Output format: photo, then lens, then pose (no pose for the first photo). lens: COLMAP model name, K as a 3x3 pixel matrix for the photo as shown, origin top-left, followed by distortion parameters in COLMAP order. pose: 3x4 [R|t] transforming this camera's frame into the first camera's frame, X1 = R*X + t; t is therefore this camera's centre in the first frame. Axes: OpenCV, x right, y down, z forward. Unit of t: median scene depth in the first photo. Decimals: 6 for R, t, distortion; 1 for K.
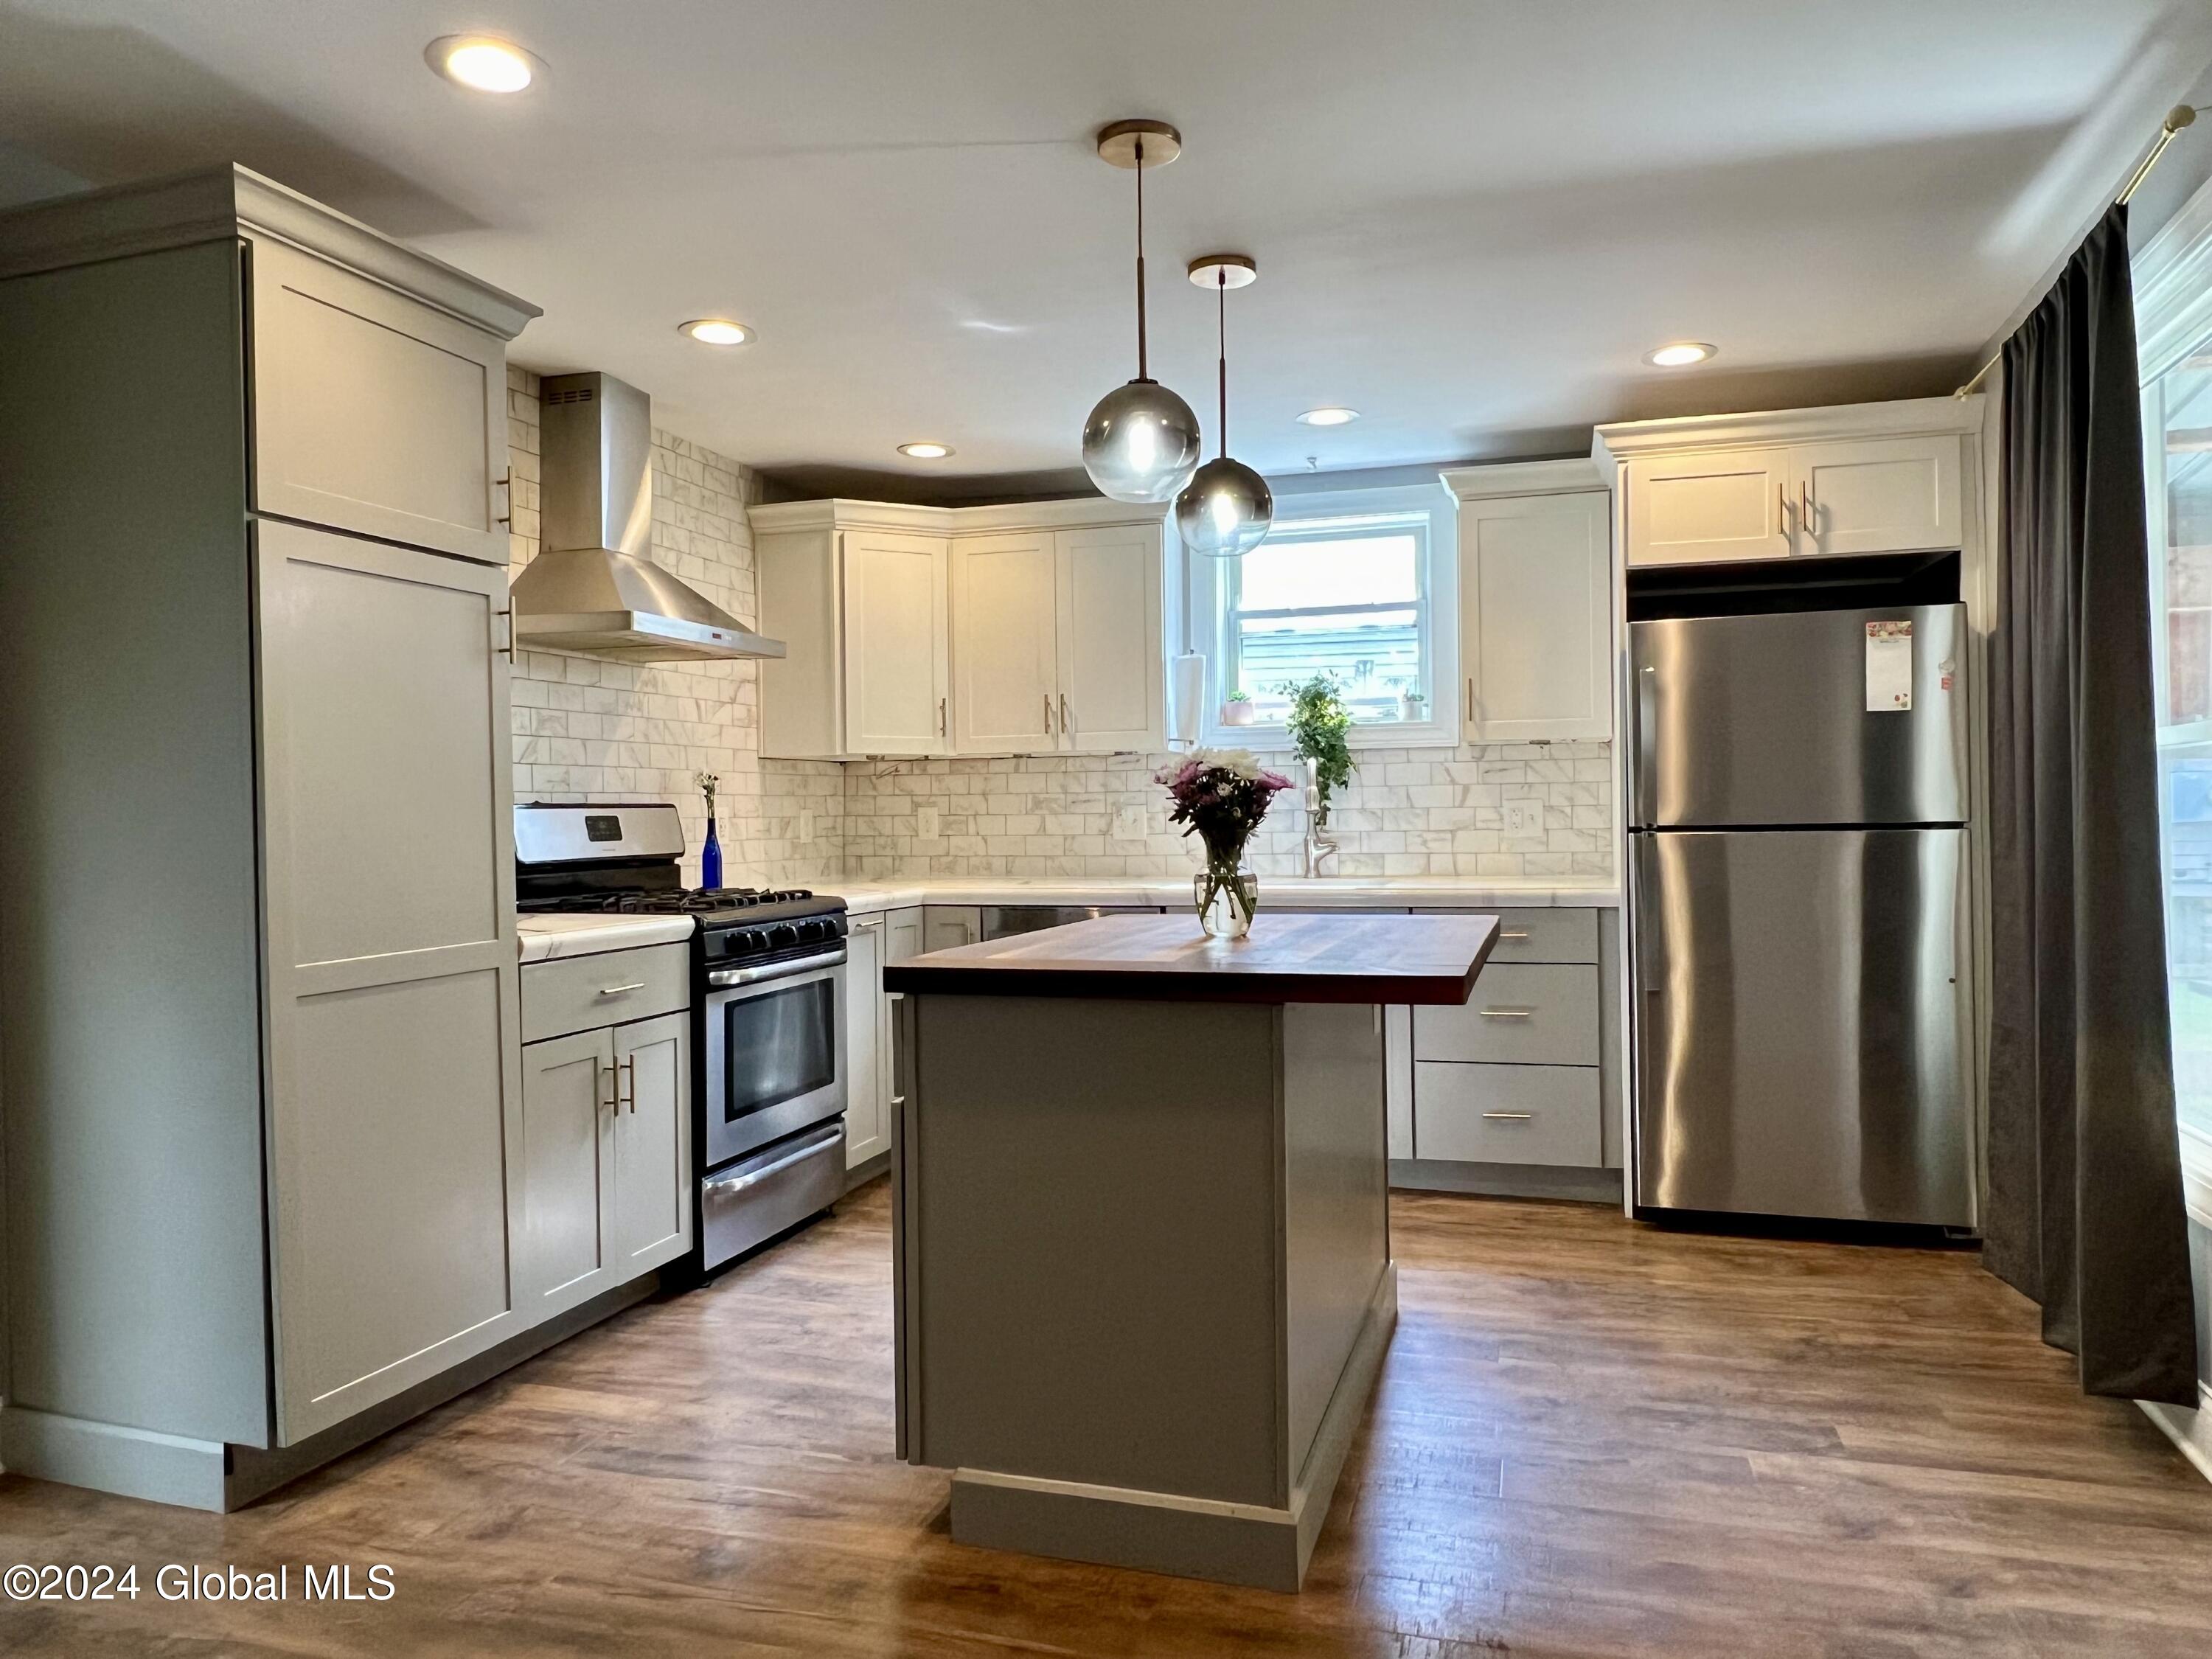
lens RADIAL K [[1479.9, 0, 1098.9], [0, 1479.9, 833.4], [0, 0, 1]] dist [0.004395, -0.001723]
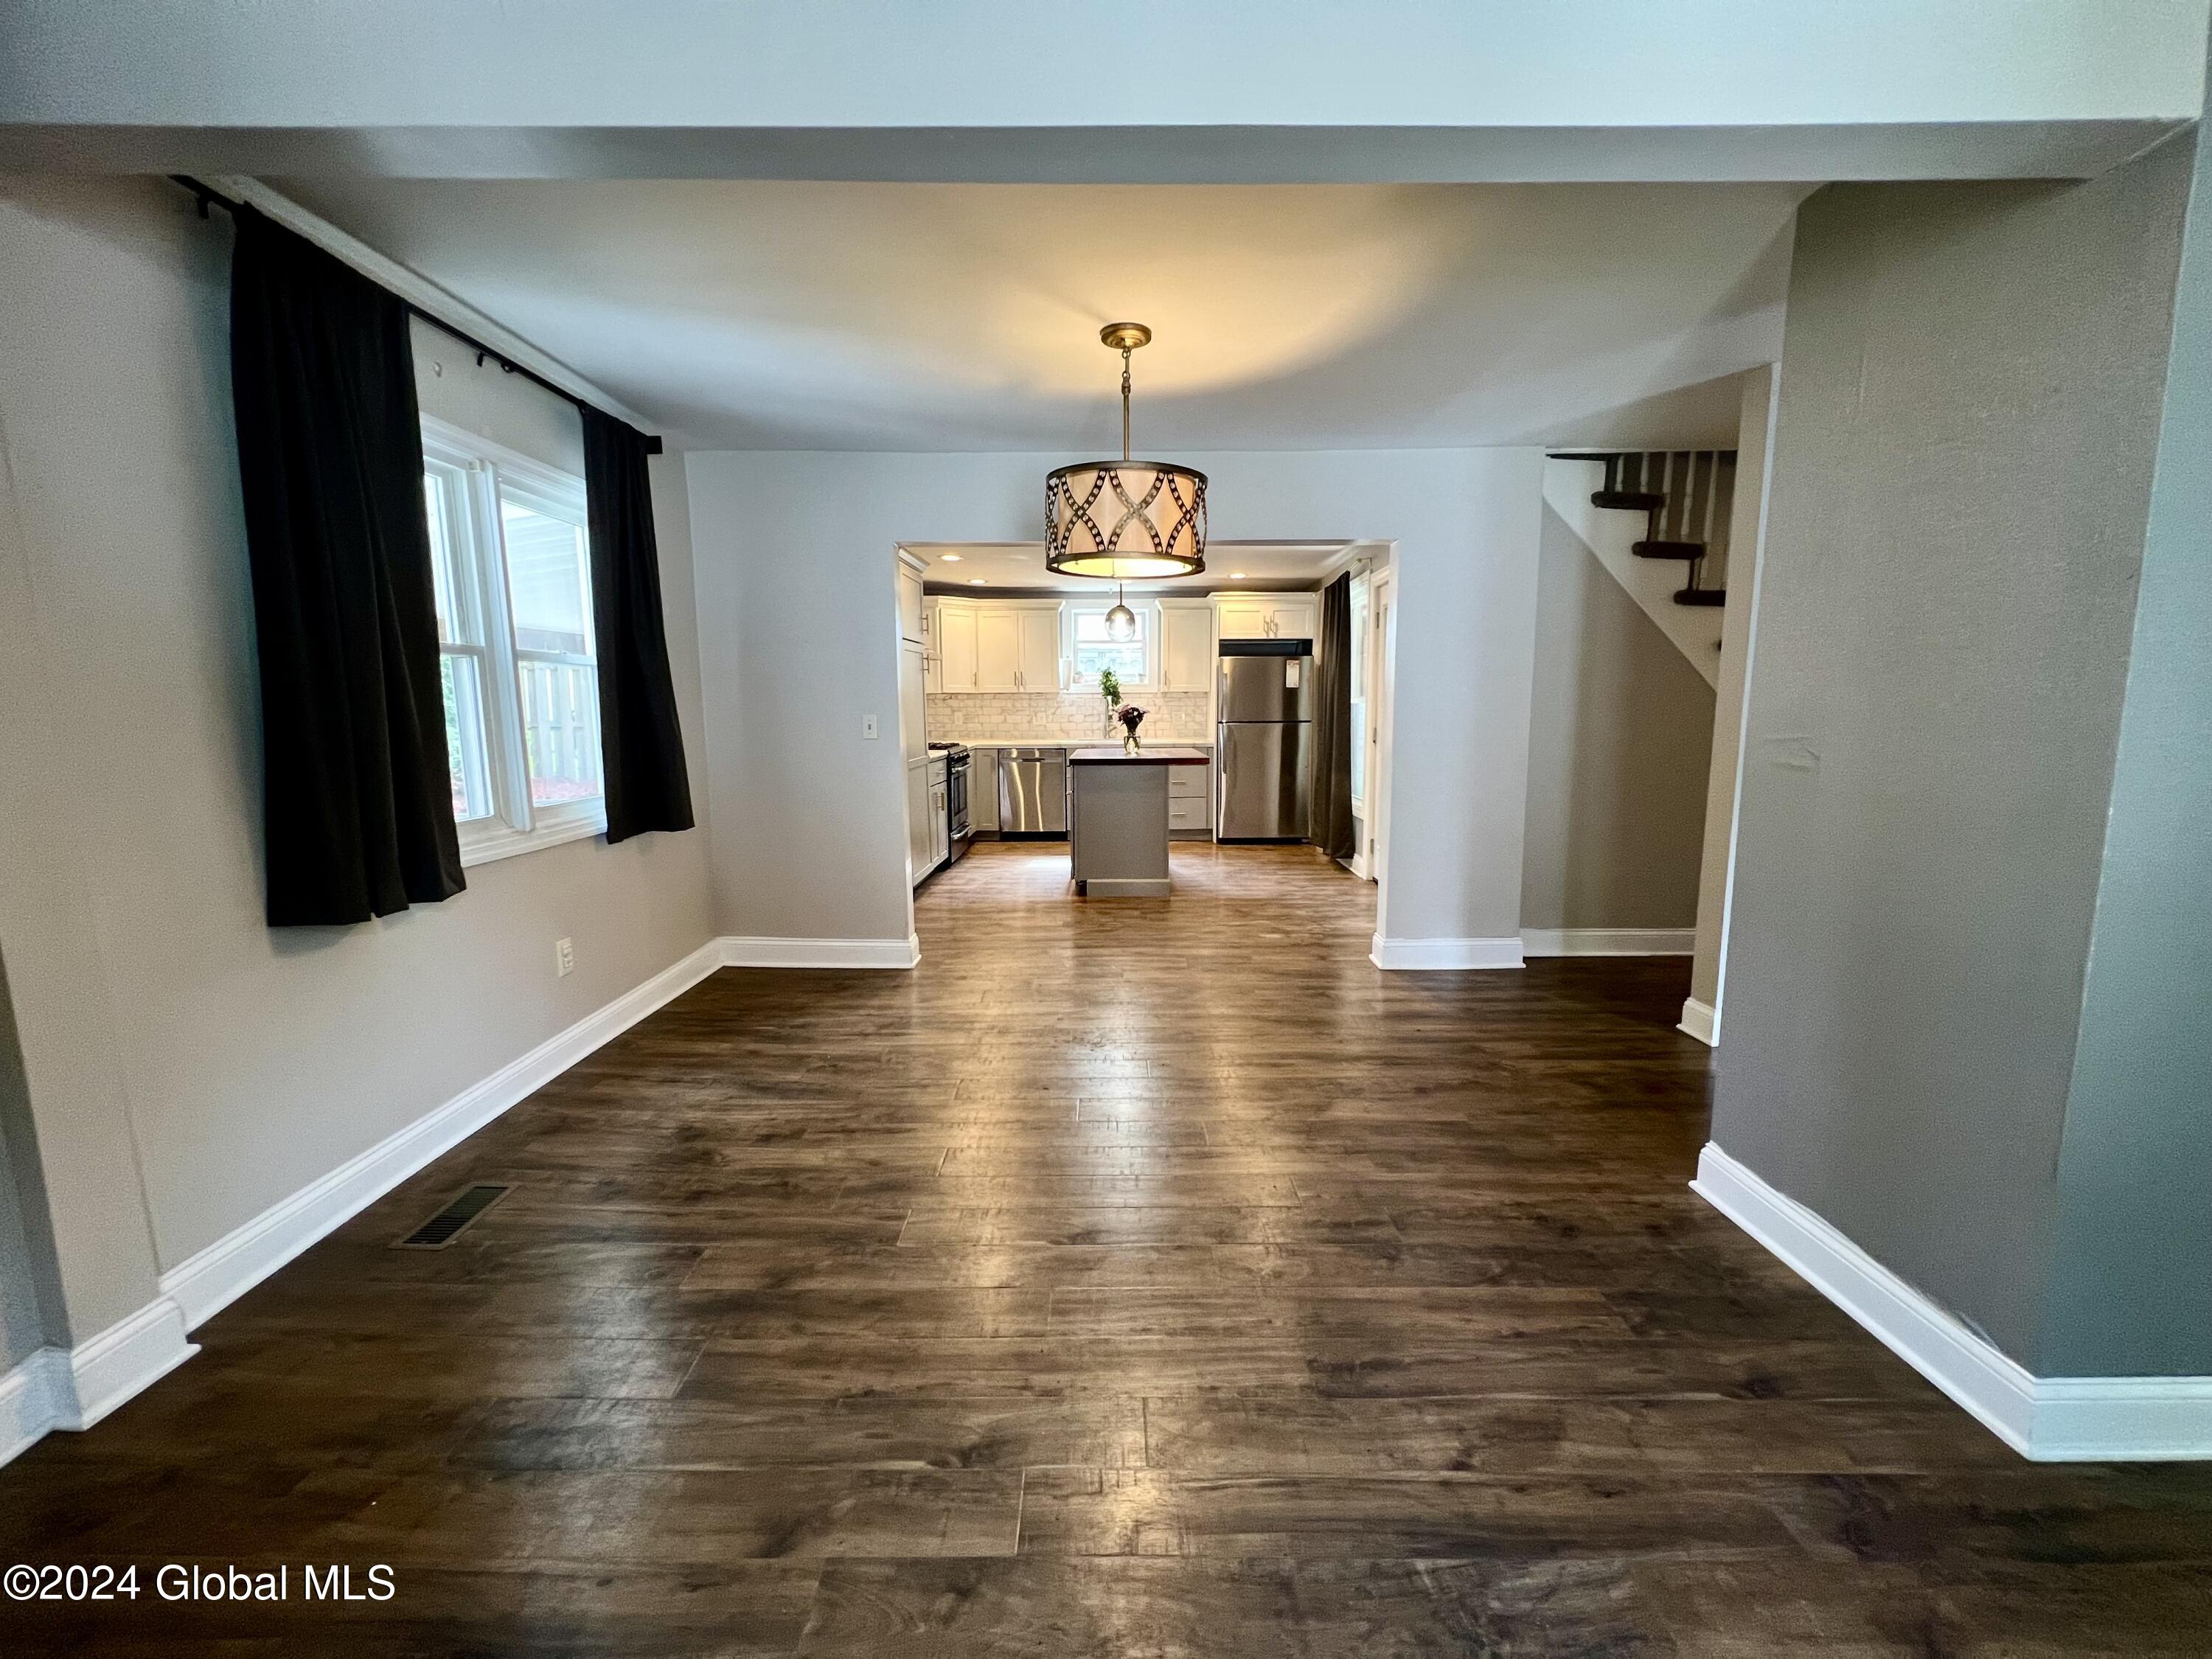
lens RADIAL K [[879.9, 0, 1113.9], [0, 879.9, 822.6], [0, 0, 1]] dist [-0.002015, -0.000356]
pose [[0.955042, -0.032458, 0.294687, -0.442437], [-0.002930, 0.992907, 0.118861, -0.013232], [-0.296455, -0.114381, 0.948173, -0.790803]]
